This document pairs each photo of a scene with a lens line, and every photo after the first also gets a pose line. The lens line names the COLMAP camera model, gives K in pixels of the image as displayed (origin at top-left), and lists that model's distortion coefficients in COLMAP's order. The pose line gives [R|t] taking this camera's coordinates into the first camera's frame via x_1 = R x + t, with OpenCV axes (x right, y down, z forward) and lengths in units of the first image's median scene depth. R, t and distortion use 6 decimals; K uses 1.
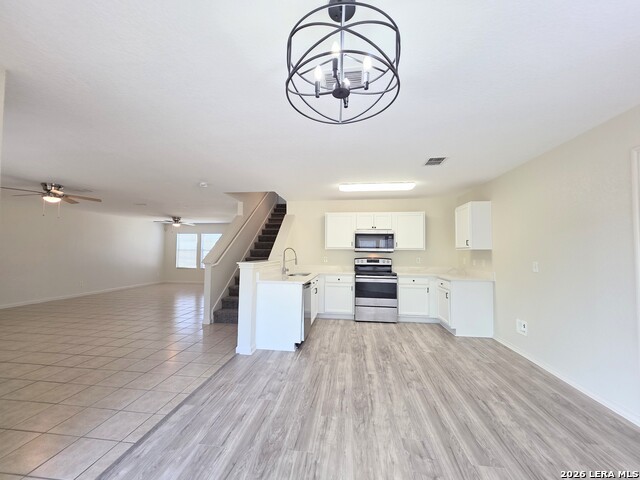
lens RADIAL K [[254.8, 0, 316.8], [0, 254.8, 240.1], [0, 0, 1]] dist [0.000718, 0.000092]
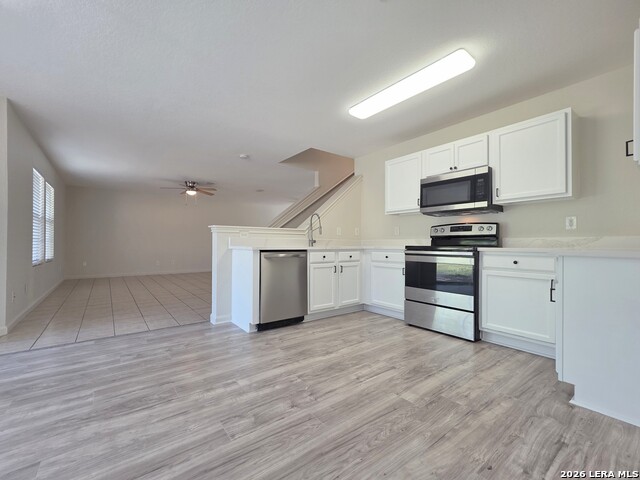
lens RADIAL K [[276.1, 0, 317.6], [0, 276.1, 242.3], [0, 0, 1]] dist [0.001839, 0.000708]
pose [[0.707550, -0.011168, -0.706575, 0.742510], [0.037237, 0.999075, 0.021498, 0.150507], [0.705681, -0.041522, 0.707312, 0.590507]]
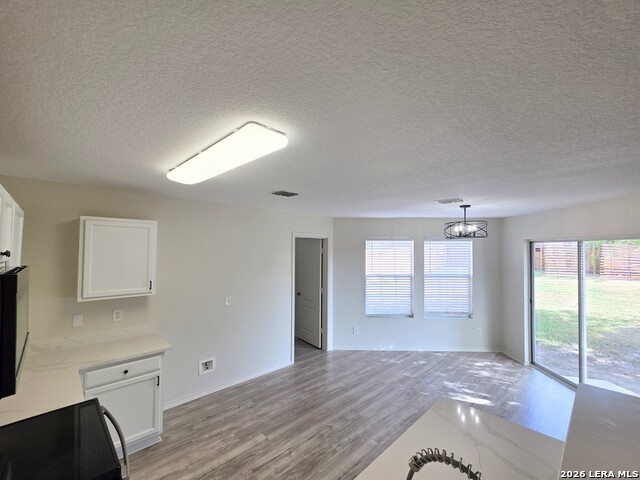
lens RADIAL K [[276.1, 0, 315.7], [0, 276.1, 243.0], [0, 0, 1]] dist [0.001839, 0.000708]
pose [[-0.779487, 0.001779, 0.626416, -0.206370], [-0.044300, 0.997336, -0.057957, -0.094679], [-0.624850, -0.072927, -0.777331, 1.713193]]
